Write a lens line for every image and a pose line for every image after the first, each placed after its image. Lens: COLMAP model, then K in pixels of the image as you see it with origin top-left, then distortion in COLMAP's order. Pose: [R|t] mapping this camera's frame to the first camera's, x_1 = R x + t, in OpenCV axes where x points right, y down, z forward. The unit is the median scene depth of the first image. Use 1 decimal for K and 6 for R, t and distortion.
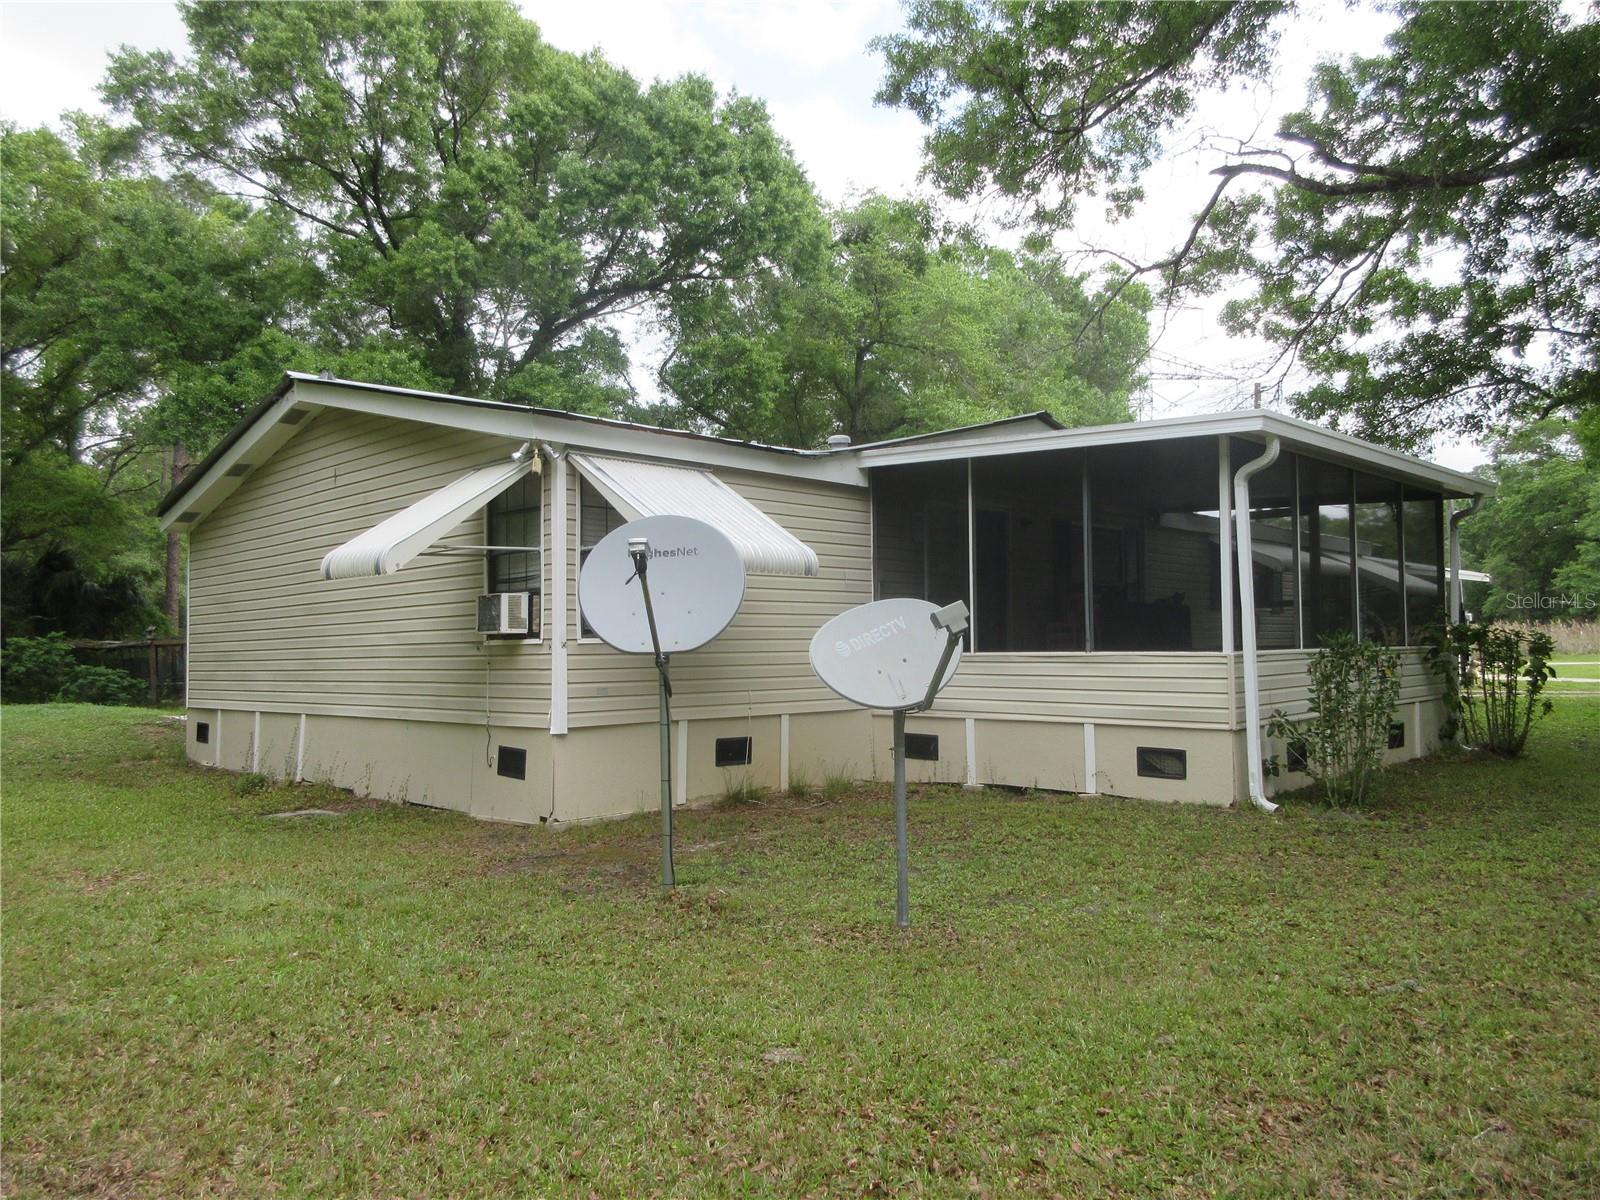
lens RADIAL K [[1177.9, 0, 800.0], [0, 1177.9, 600.0], [0, 0, 1]] dist [0.055032, -0.081156]
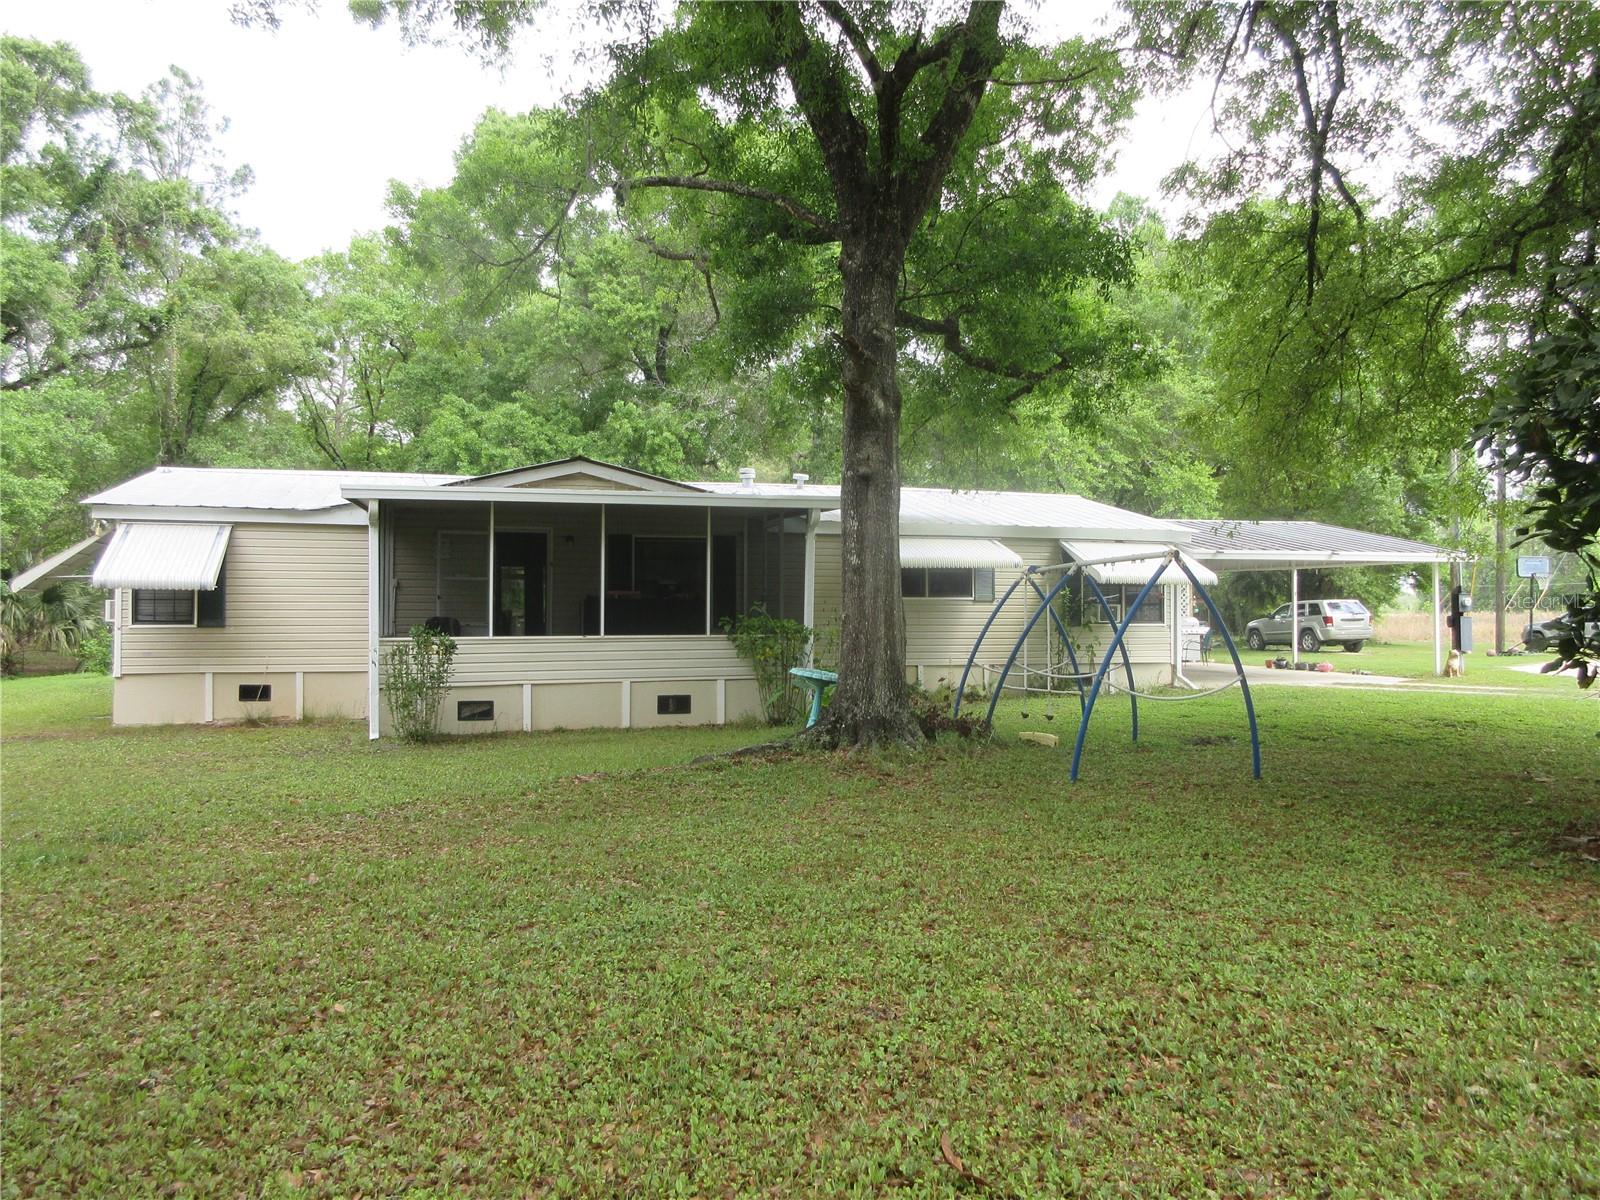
lens RADIAL K [[1177.9, 0, 800.0], [0, 1177.9, 600.0], [0, 0, 1]] dist [0.055032, -0.081156]
pose [[0.918353, 0.008400, -0.395674, 0.508598], [-0.004480, 0.999931, 0.010831, -0.008682], [0.395738, -0.008174, 0.918327, -0.085264]]
